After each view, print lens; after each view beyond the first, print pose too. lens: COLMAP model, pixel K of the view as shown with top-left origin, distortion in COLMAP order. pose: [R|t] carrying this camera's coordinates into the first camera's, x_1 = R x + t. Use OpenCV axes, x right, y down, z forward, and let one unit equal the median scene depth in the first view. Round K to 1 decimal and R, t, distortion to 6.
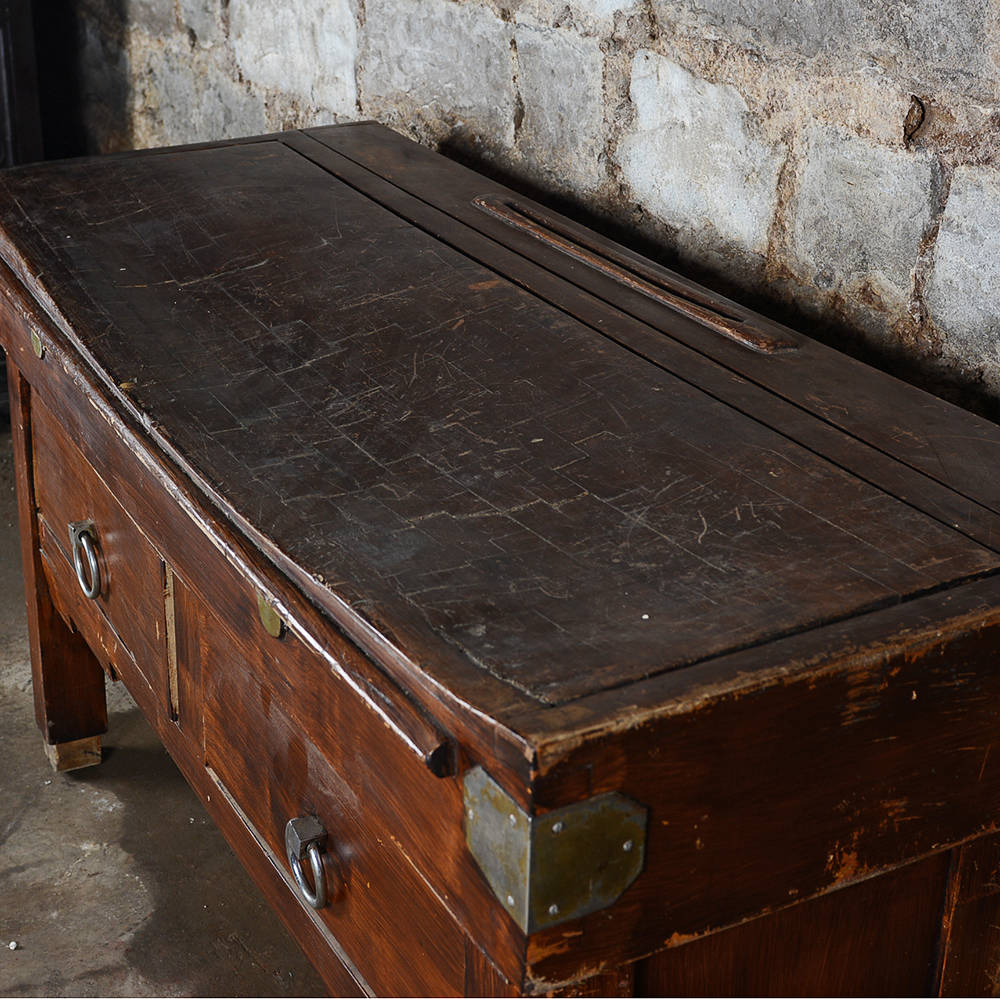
lens RADIAL K [[1777.7, 0, 469.0], [0, 1777.7, 407.5], [0, 0, 1]] dist [-0.059426, 0.008901]
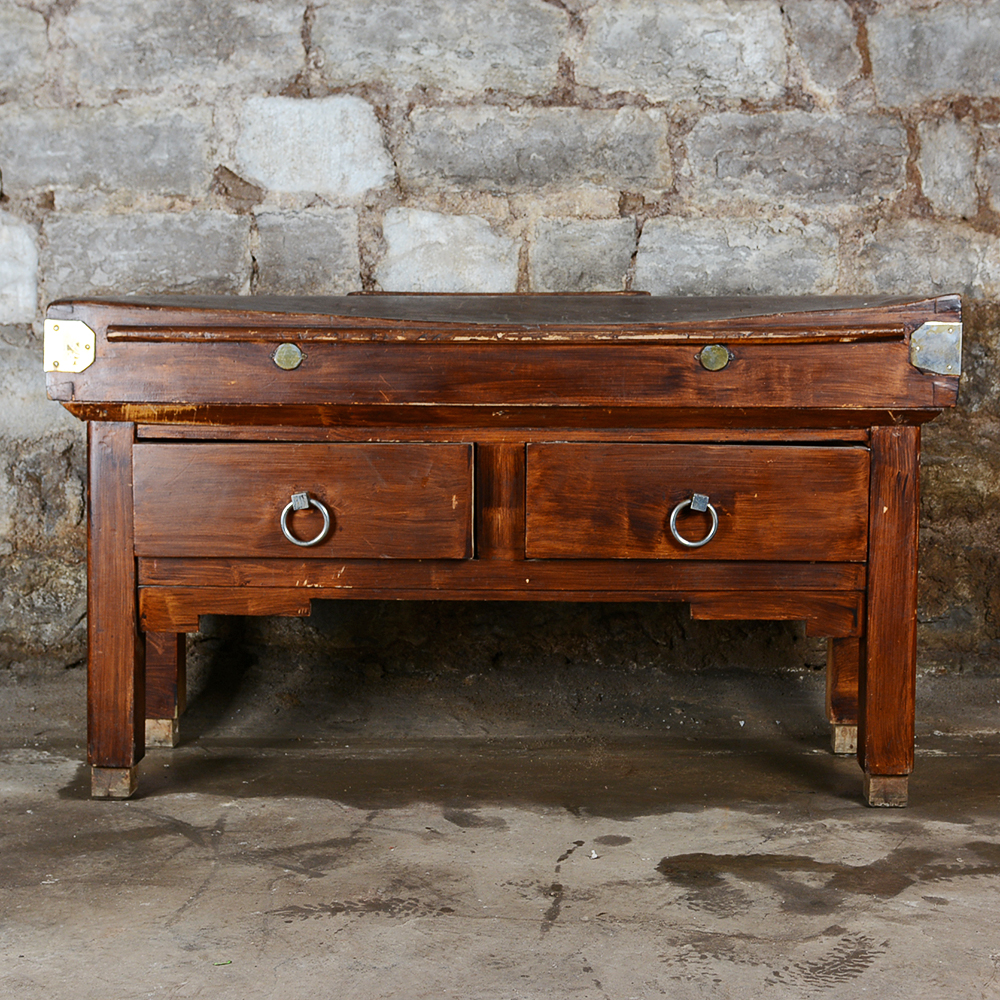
lens RADIAL K [[1798.3, 0, 518.7], [0, 1798.3, 442.2], [0, 0, 1]] dist [-0.056682, 0.018287]
pose [[0.486081, -0.071098, 0.871017, -1.986942], [0.331375, 0.937249, -0.108423, 0.348245], [-0.808651, 0.341336, 0.479139, 0.200722]]
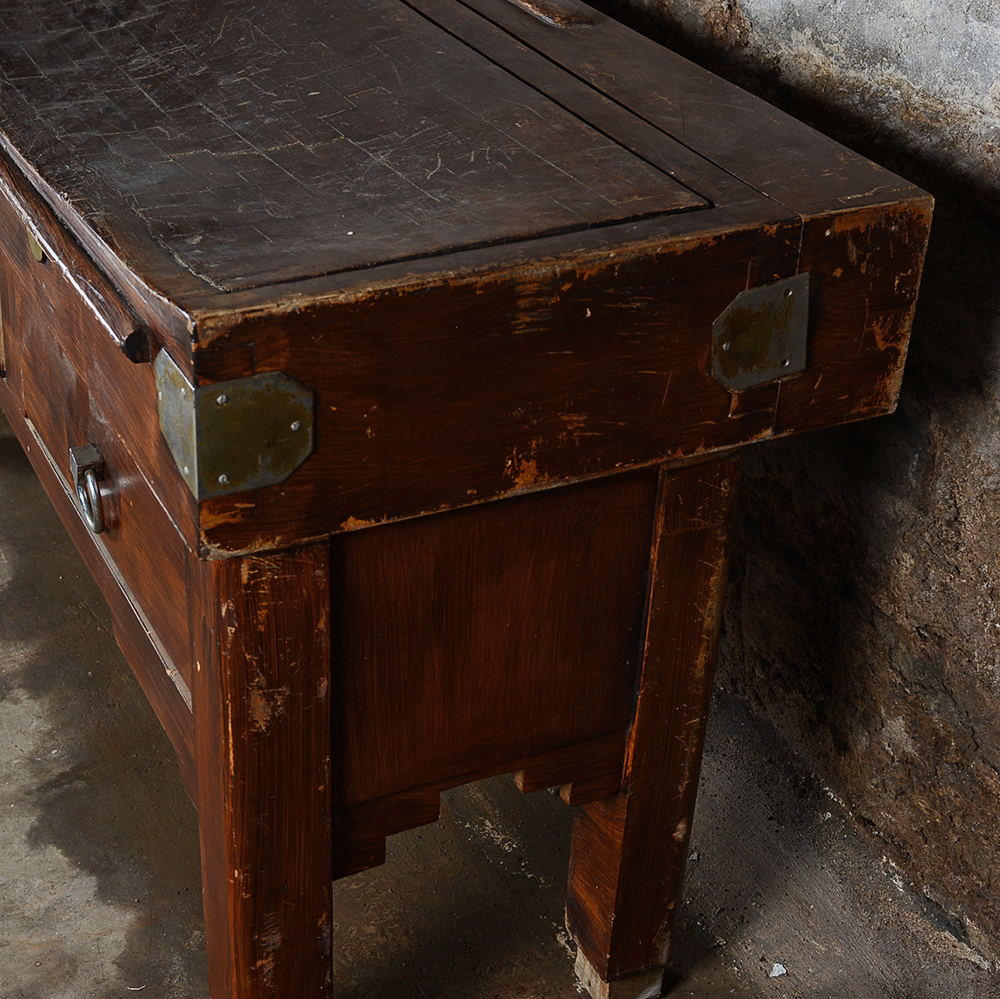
lens RADIAL K [[1823.5, 0, 498.5], [0, 1823.5, 481.3], [0, 0, 1]] dist [-0.054698, 0.021262]
pose [[0.998967, 0.044143, 0.010759, 0.148930], [-0.045284, 0.986654, 0.156409, 0.073217], [-0.003711, -0.156734, 0.987634, -0.082241]]
